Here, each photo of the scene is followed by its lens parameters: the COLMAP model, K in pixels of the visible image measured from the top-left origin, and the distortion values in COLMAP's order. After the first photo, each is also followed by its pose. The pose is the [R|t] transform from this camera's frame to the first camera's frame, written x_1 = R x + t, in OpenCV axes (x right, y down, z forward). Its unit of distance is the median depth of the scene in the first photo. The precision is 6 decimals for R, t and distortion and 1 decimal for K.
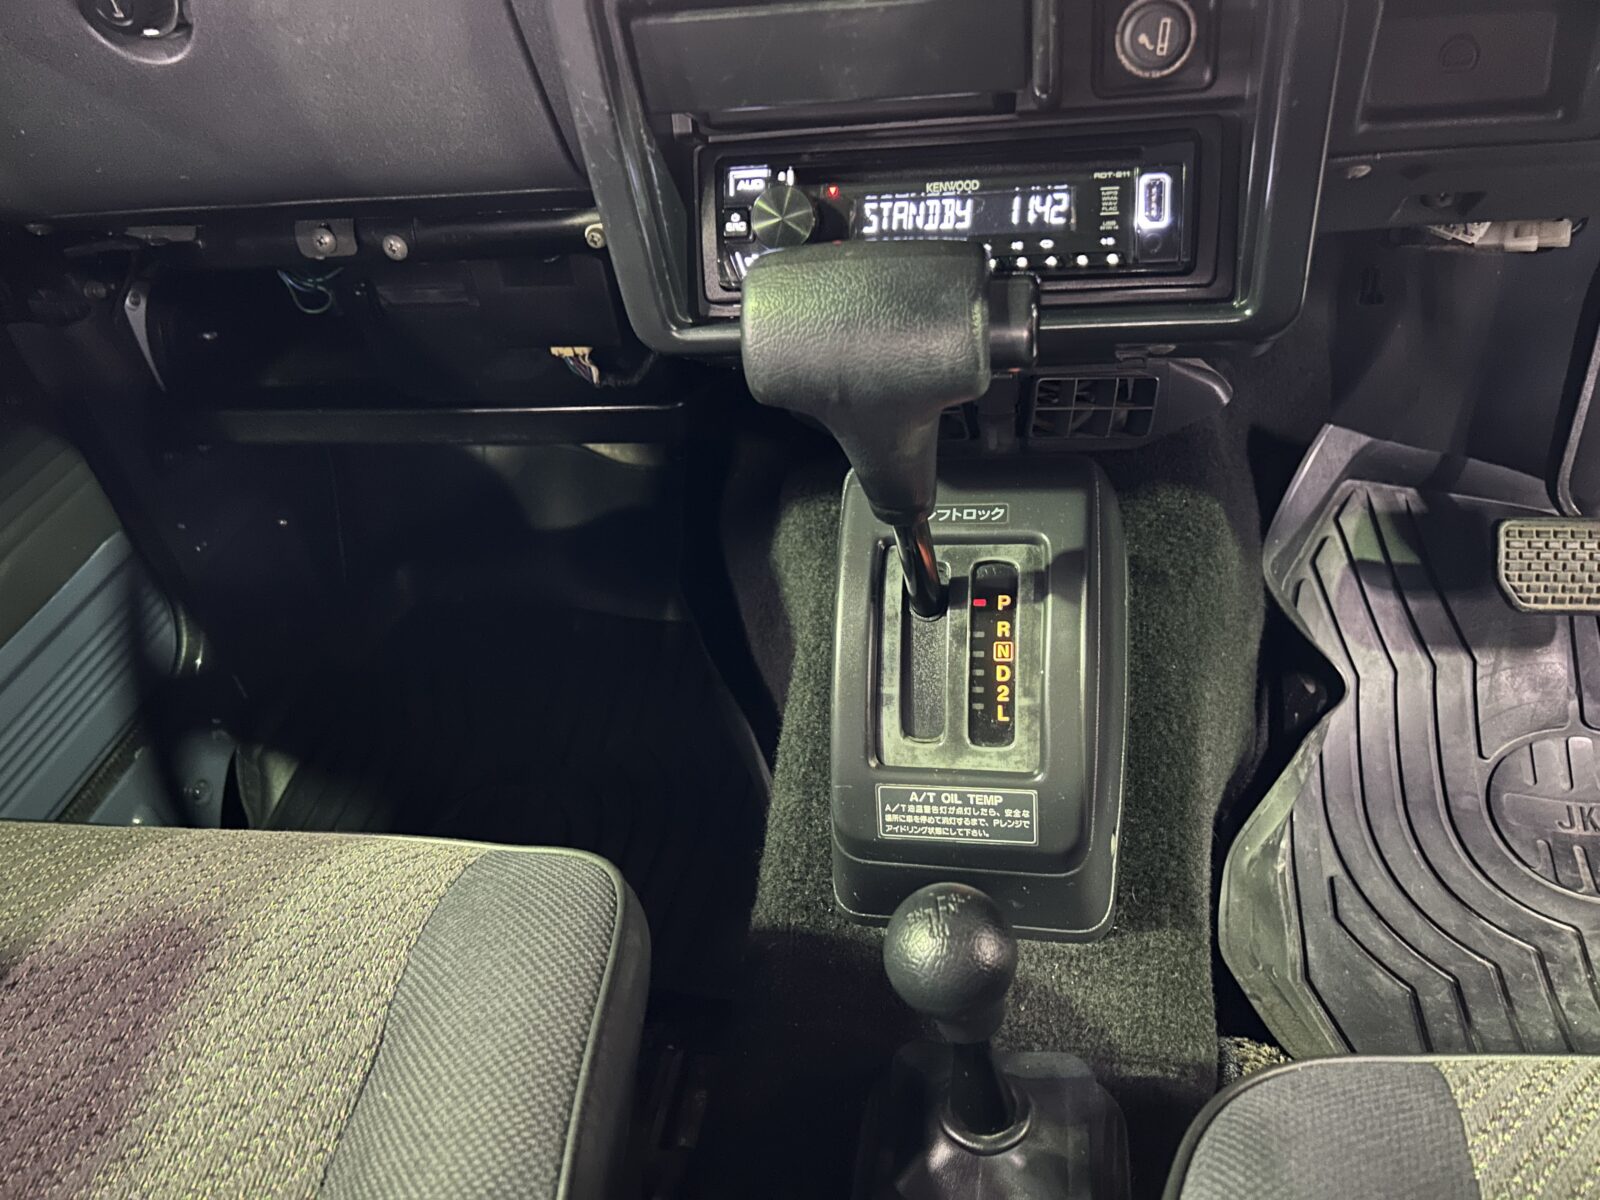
lens RADIAL K [[1201.1, 0, 812.9], [0, 1201.1, 596.8], [0, 0, 1]] dist [0.061928, -0.069853]
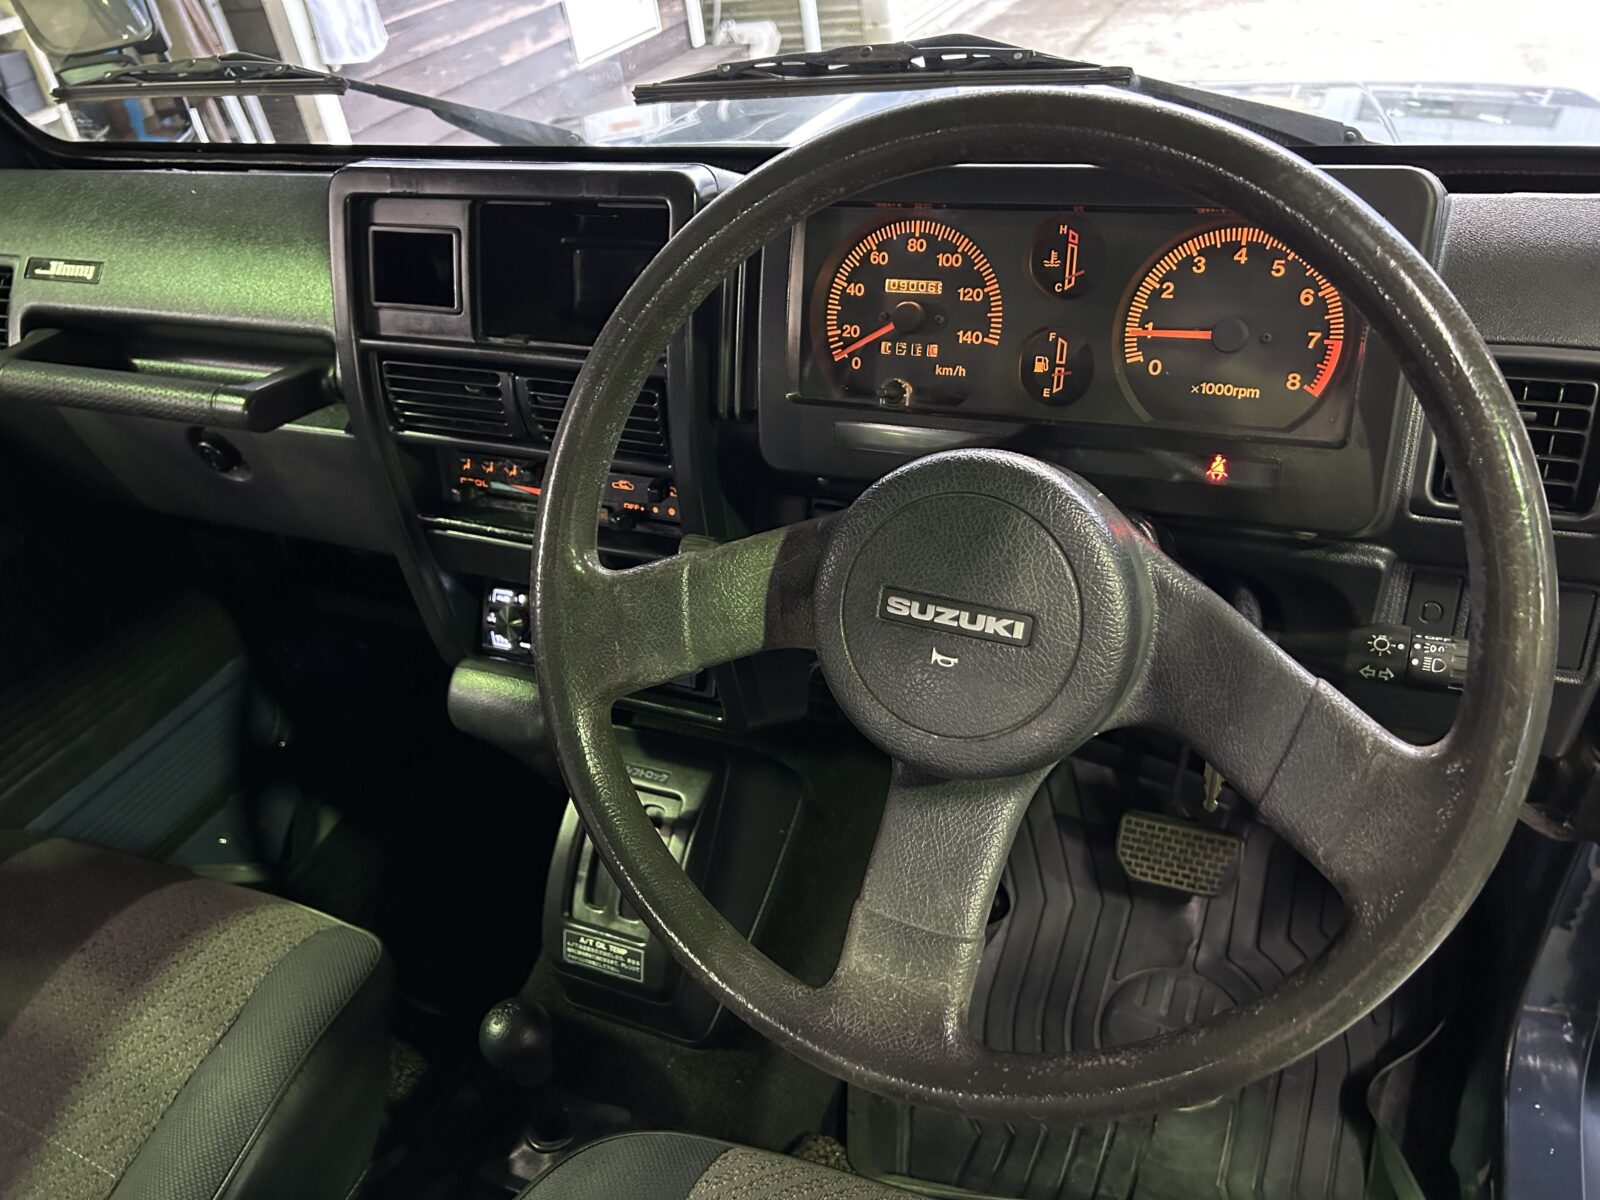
lens RADIAL K [[1201.1, 0, 800.3], [0, 1201.1, 611.0], [0, 0, 1]] dist [0.061928, -0.069853]
pose [[0.972975, 0.147609, -0.177570, 0.611133], [-0.153311, 0.988000, -0.018757, -0.301951], [0.172670, 0.045474, 0.983929, -0.624677]]
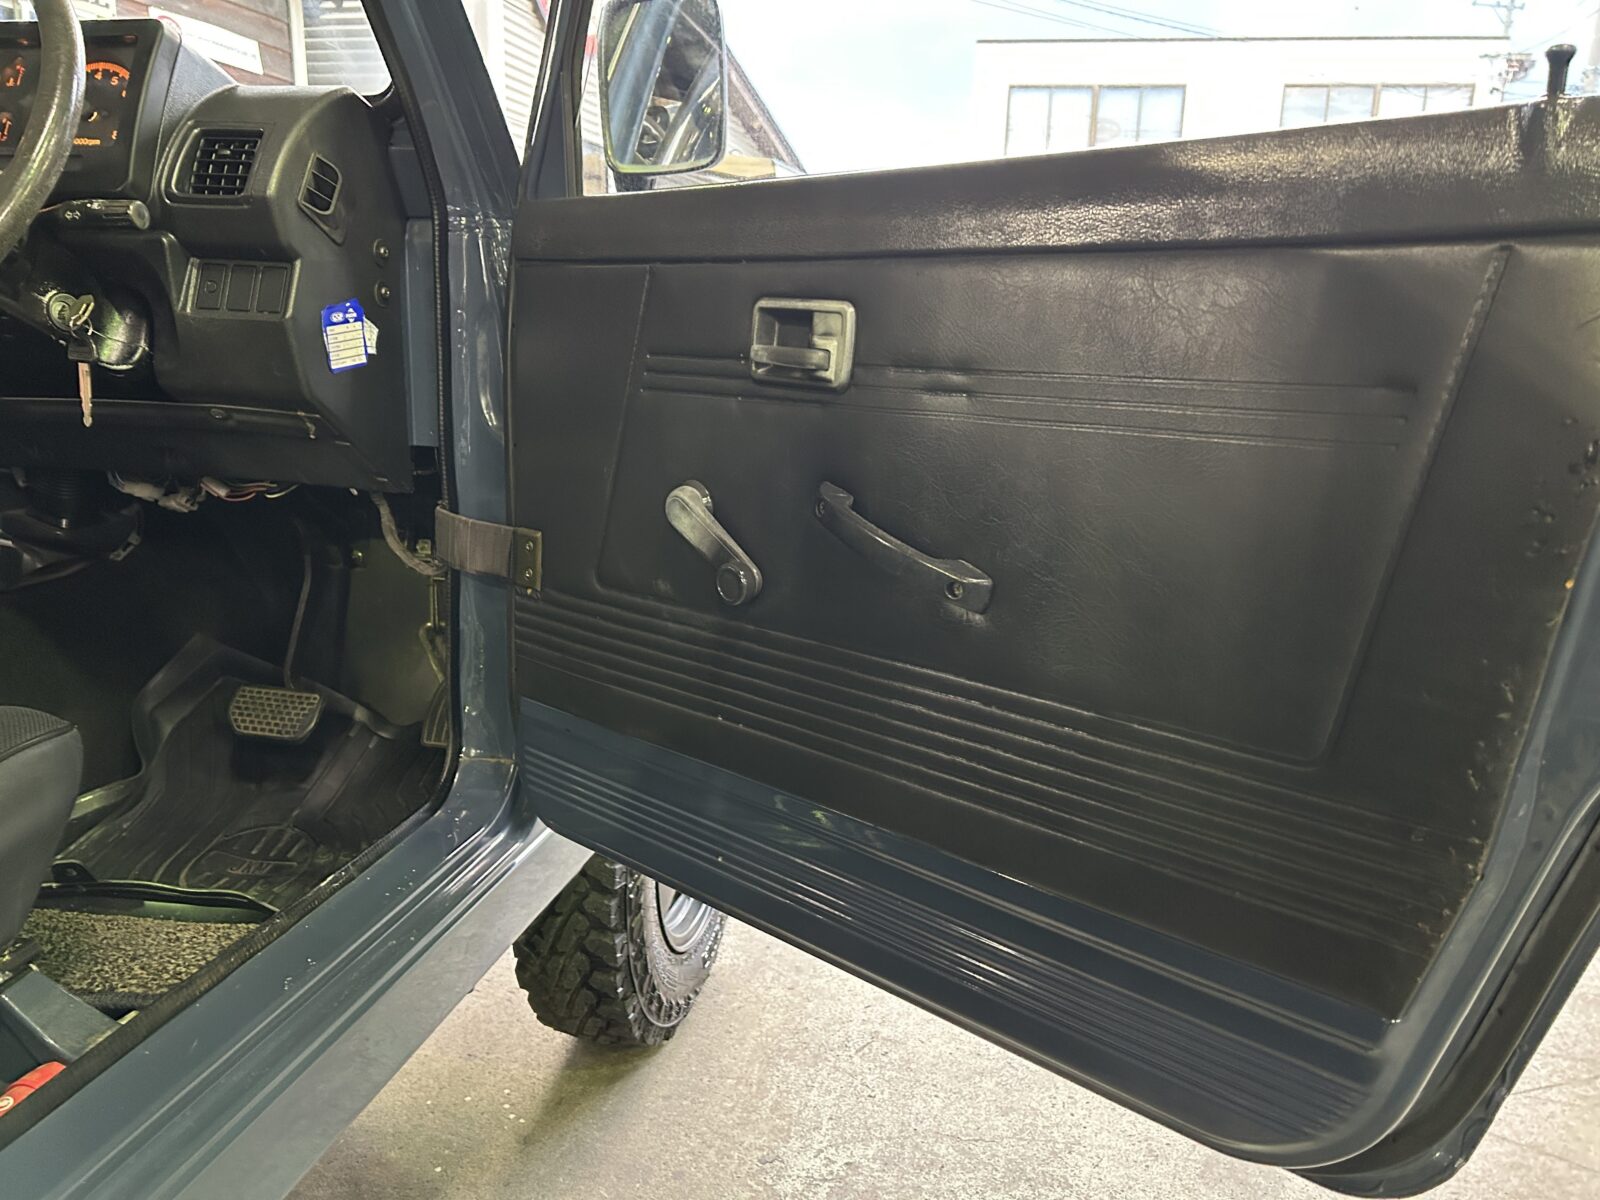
lens RADIAL K [[1201.1, 0, 794.5], [0, 1201.1, 596.6], [0, 0, 1]] dist [0.061928, -0.069853]
pose [[0.987047, 0.159620, 0.016140, 1.899534], [-0.135239, 0.881939, -0.451546, 0.736461], [-0.086310, 0.443515, 0.892102, -0.982840]]
